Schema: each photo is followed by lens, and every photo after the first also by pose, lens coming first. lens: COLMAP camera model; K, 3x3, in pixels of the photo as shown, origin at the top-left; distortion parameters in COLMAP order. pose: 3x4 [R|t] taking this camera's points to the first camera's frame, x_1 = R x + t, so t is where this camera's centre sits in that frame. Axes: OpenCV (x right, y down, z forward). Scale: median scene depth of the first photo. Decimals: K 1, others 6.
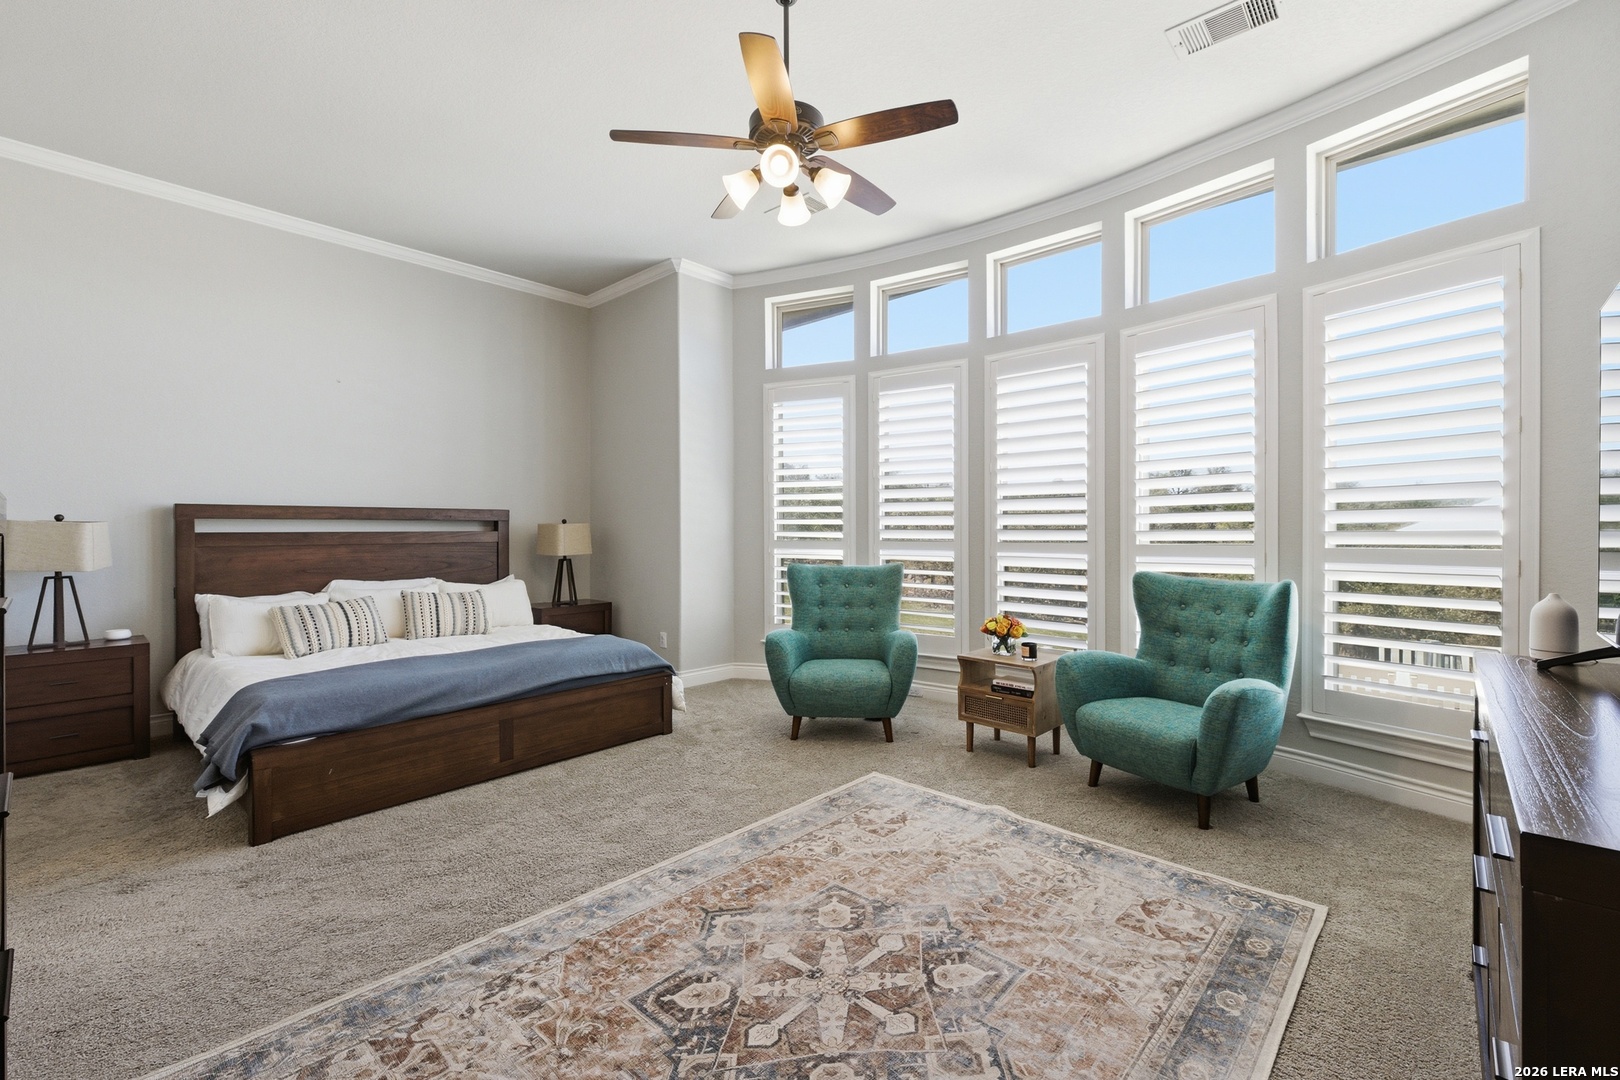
lens RADIAL K [[698.3, 0, 815.0], [0, 698.3, 536.2], [0, 0, 1]] dist [-0.000686, 0.000000]
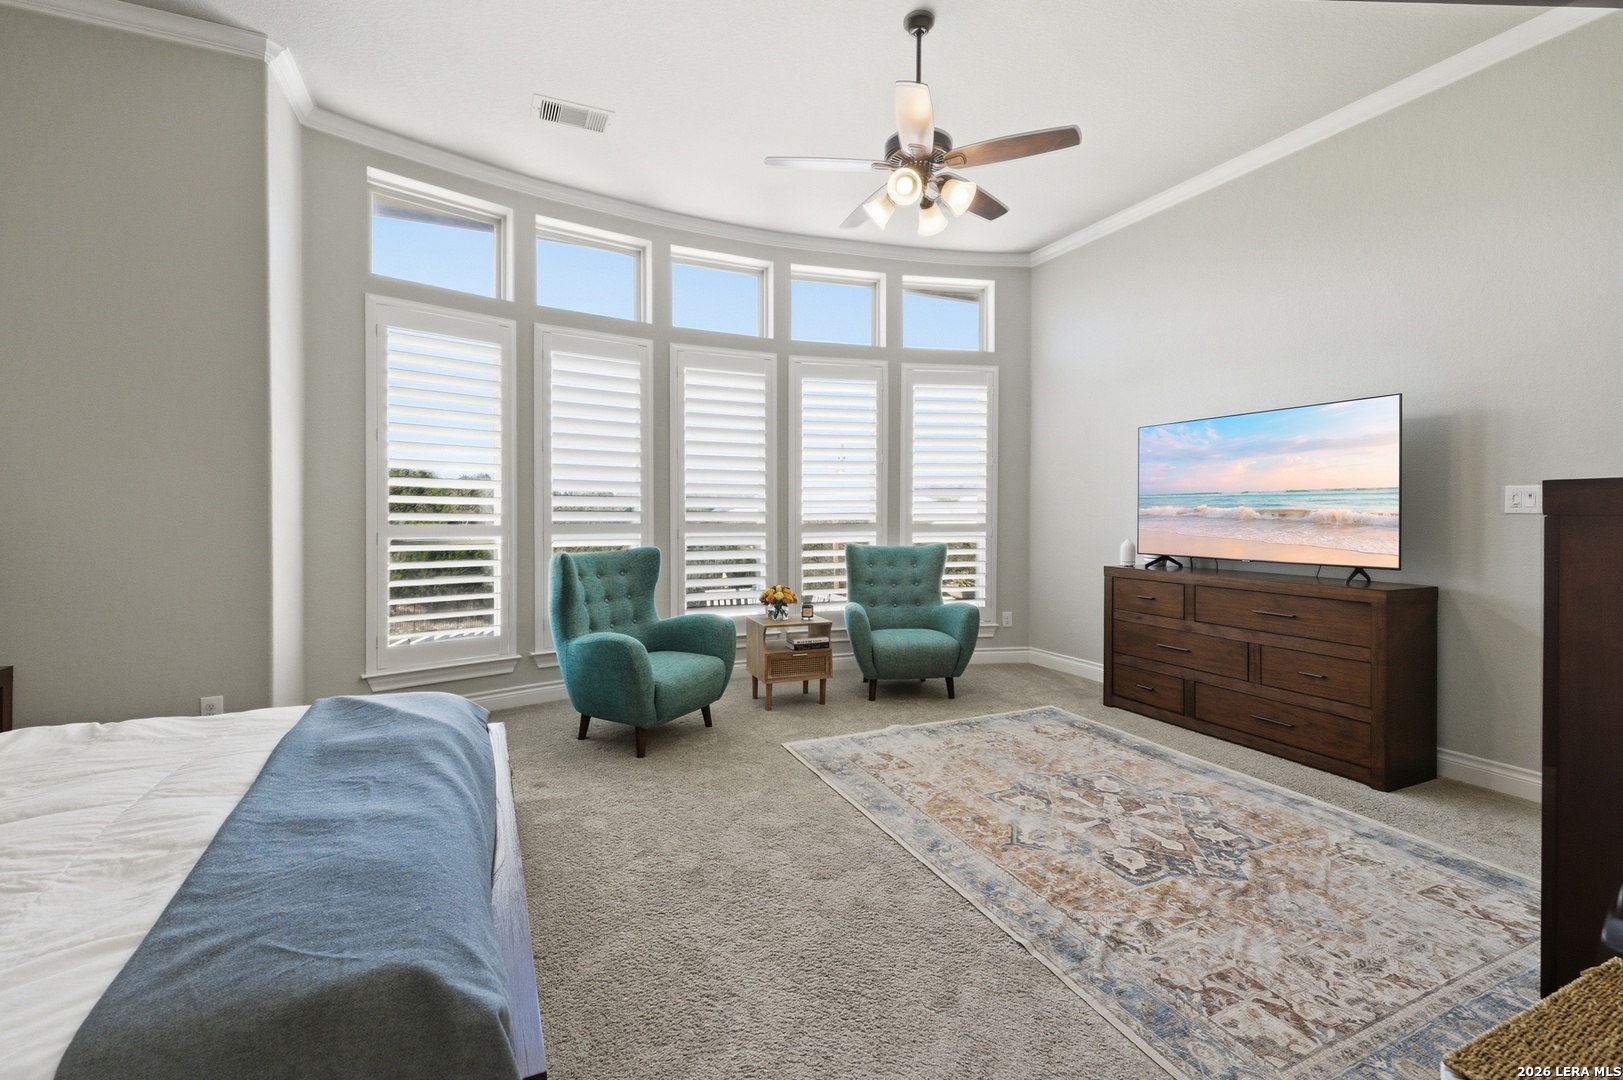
lens RADIAL K [[699.6, 0, 813.1], [0, 699.6, 532.3], [0, 0, 1]] dist [-0.000686, 0.000000]
pose [[0.388535, -0.028419, 0.920996, -1.332360], [0.000793, 0.999534, 0.030508, -0.021072], [-0.921434, -0.011123, 0.388377, 0.845222]]
